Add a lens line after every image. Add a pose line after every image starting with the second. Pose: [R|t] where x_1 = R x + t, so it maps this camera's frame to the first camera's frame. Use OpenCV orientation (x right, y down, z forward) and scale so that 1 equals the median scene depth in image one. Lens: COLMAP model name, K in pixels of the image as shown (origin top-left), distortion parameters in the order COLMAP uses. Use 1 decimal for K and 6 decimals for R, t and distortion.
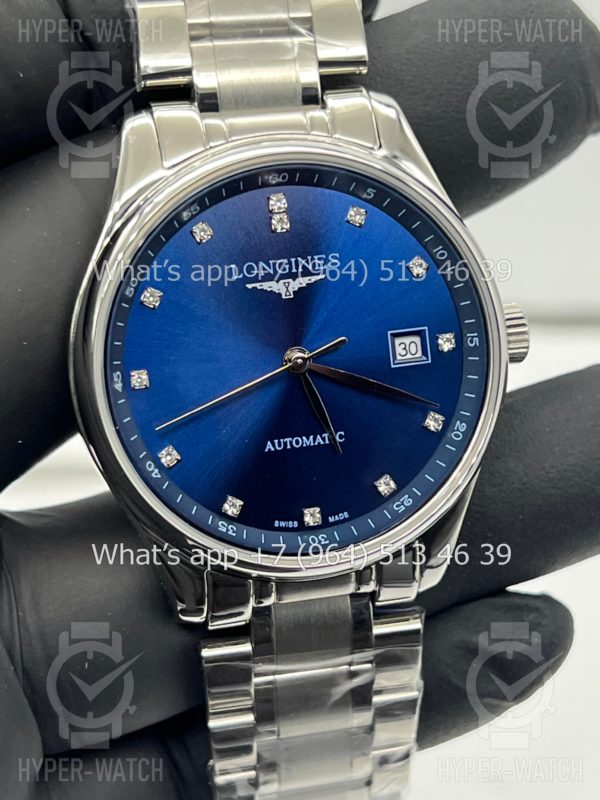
lens RADIAL K [[1842.4, 0, 301.7], [0, 1842.4, 407.8], [0, 0, 1]] dist [0.206662, 0.000000]
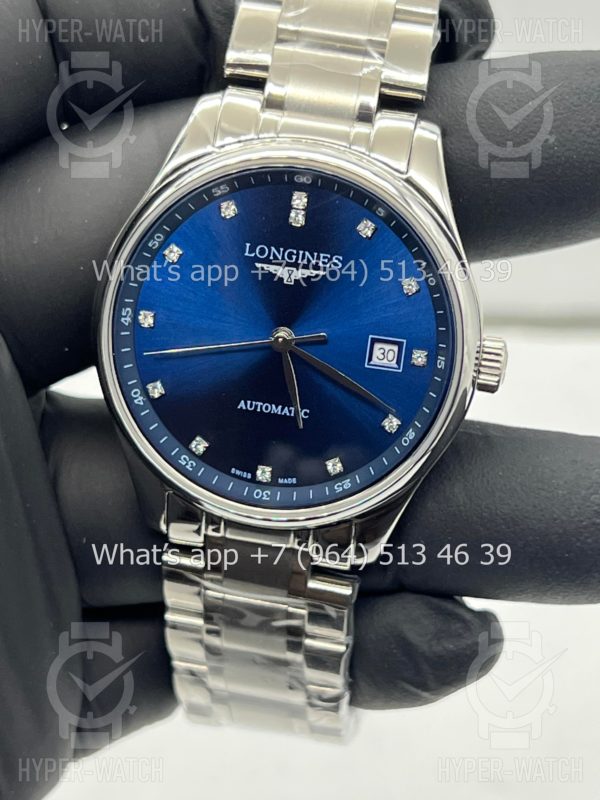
lens RADIAL K [[1842.4, 0, 298.8], [0, 1842.4, 401.5], [0, 0, 1]] dist [0.206662, 0.000000]
pose [[0.917321, 0.277362, -0.285645, 0.339735], [-0.253193, 0.960055, 0.119111, -0.125699], [0.307272, -0.036940, 0.950905, -0.079341]]
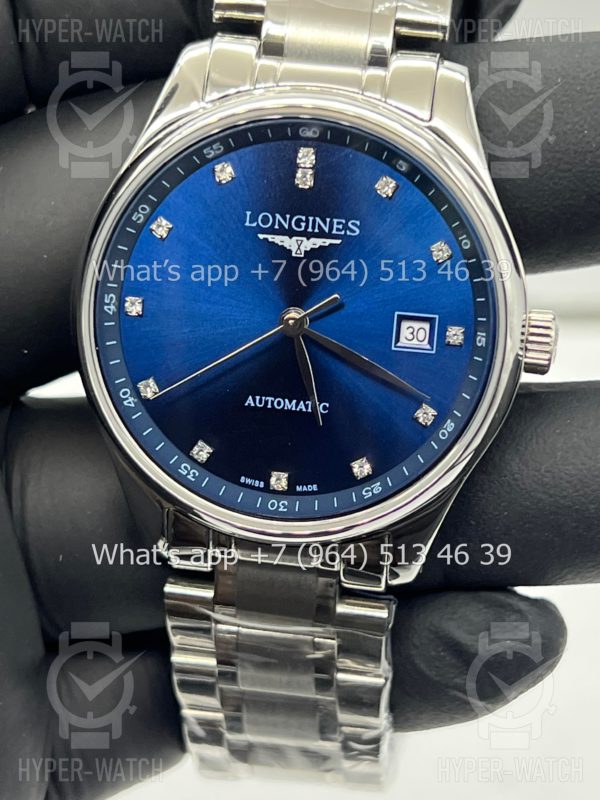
lens RADIAL K [[1842.4, 0, 302.5], [0, 1842.4, 391.6], [0, 0, 1]] dist [0.206662, 0.000000]
pose [[0.926771, 0.225145, -0.300675, 0.299854], [-0.209248, 0.974203, 0.084516, -0.072092], [0.311947, -0.015411, 0.949975, 0.077739]]
